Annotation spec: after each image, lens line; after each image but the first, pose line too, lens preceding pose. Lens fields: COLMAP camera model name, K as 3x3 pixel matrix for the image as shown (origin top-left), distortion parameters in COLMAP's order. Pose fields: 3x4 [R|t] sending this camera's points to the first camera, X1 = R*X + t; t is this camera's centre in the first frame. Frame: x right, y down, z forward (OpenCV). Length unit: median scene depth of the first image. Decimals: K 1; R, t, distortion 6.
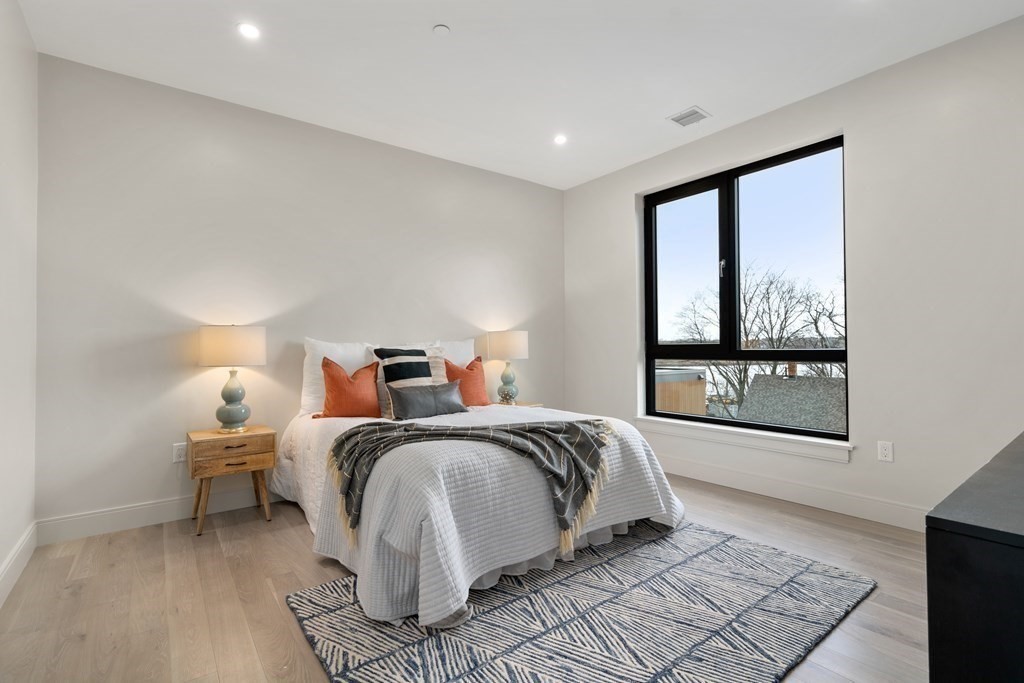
lens RADIAL K [[476.2, 0, 517.3], [0, 476.2, 323.1], [0, 0, 1]] dist [-0.002567, -0.000203]
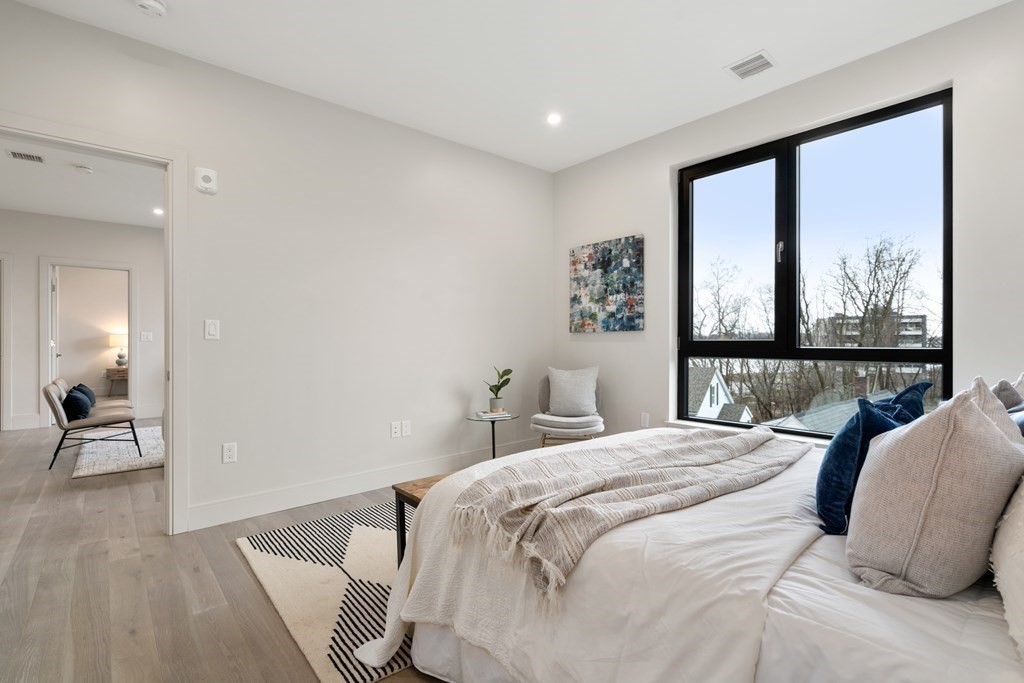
lens RADIAL K [[476.5, 0, 508.9], [0, 476.5, 340.6], [0, 0, 1]] dist [0.008348, -0.000335]
pose [[0.999104, 0.006966, 0.041739, -0.091909], [-0.008982, 0.998792, 0.048316, 0.006992], [-0.041352, -0.048647, 0.997960, 0.152692]]
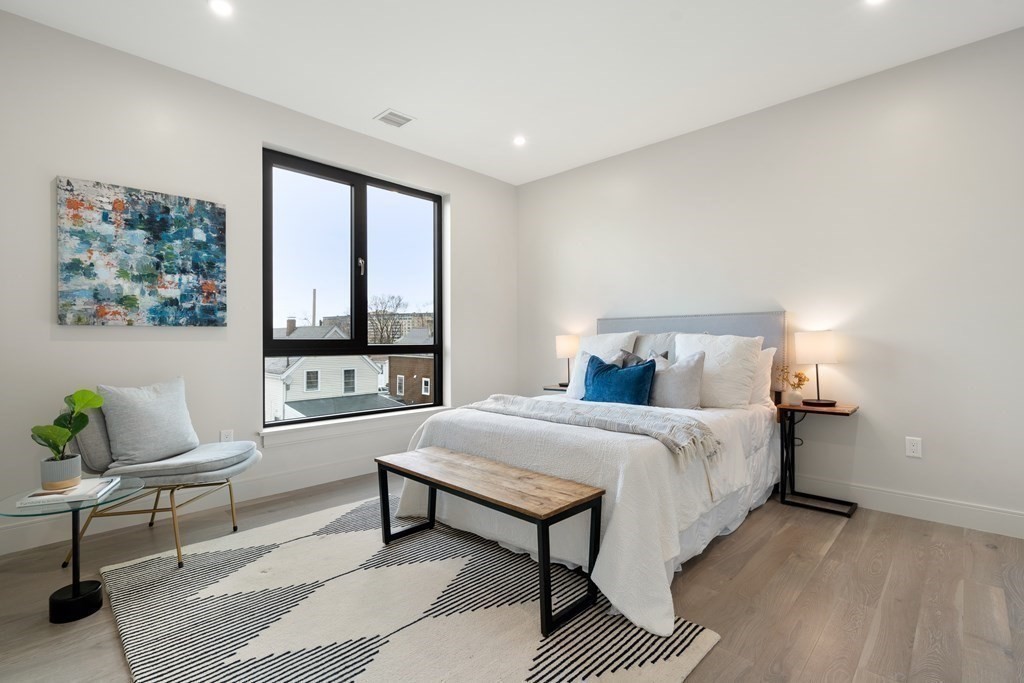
lens RADIAL K [[476.5, 0, 508.9], [0, 476.5, 340.6], [0, 0, 1]] dist [0.008348, -0.000335]
pose [[-0.132754, 0.008844, 0.991110, -0.654756], [-0.043905, 0.998926, -0.014795, 0.048675], [-0.990176, -0.045479, -0.132223, 0.814726]]
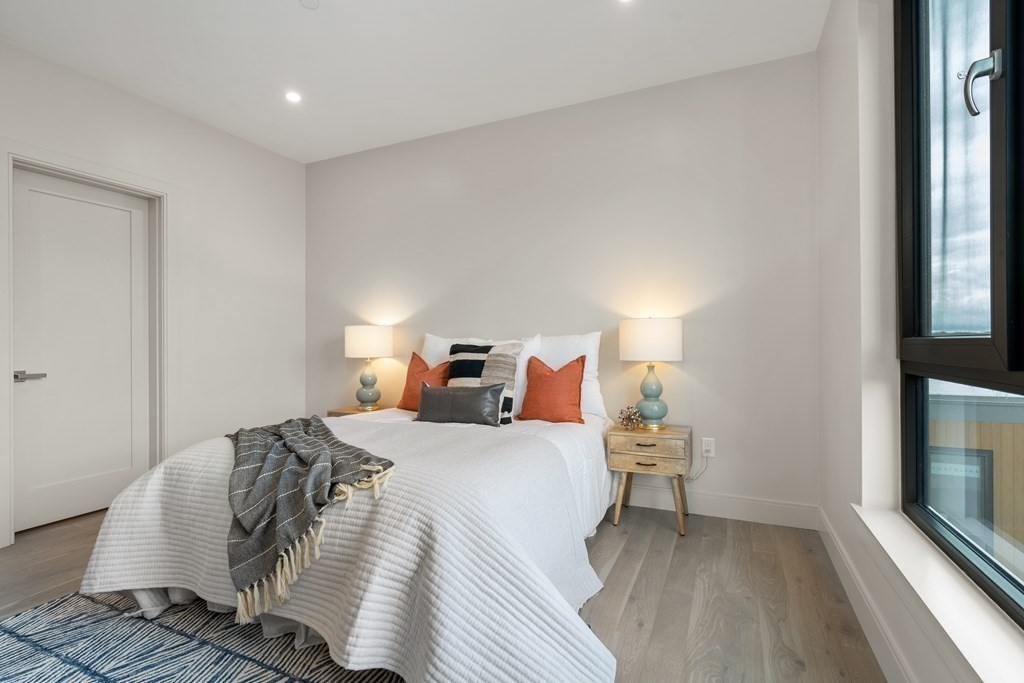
lens RADIAL K [[476.5, 0, 508.9], [0, 476.5, 340.6], [0, 0, 1]] dist [0.008348, -0.000335]
pose [[0.461369, 0.004161, -0.887199, 0.557358], [0.042640, 0.998729, 0.026859, 0.023919], [0.886183, -0.050222, 0.460605, 0.610515]]
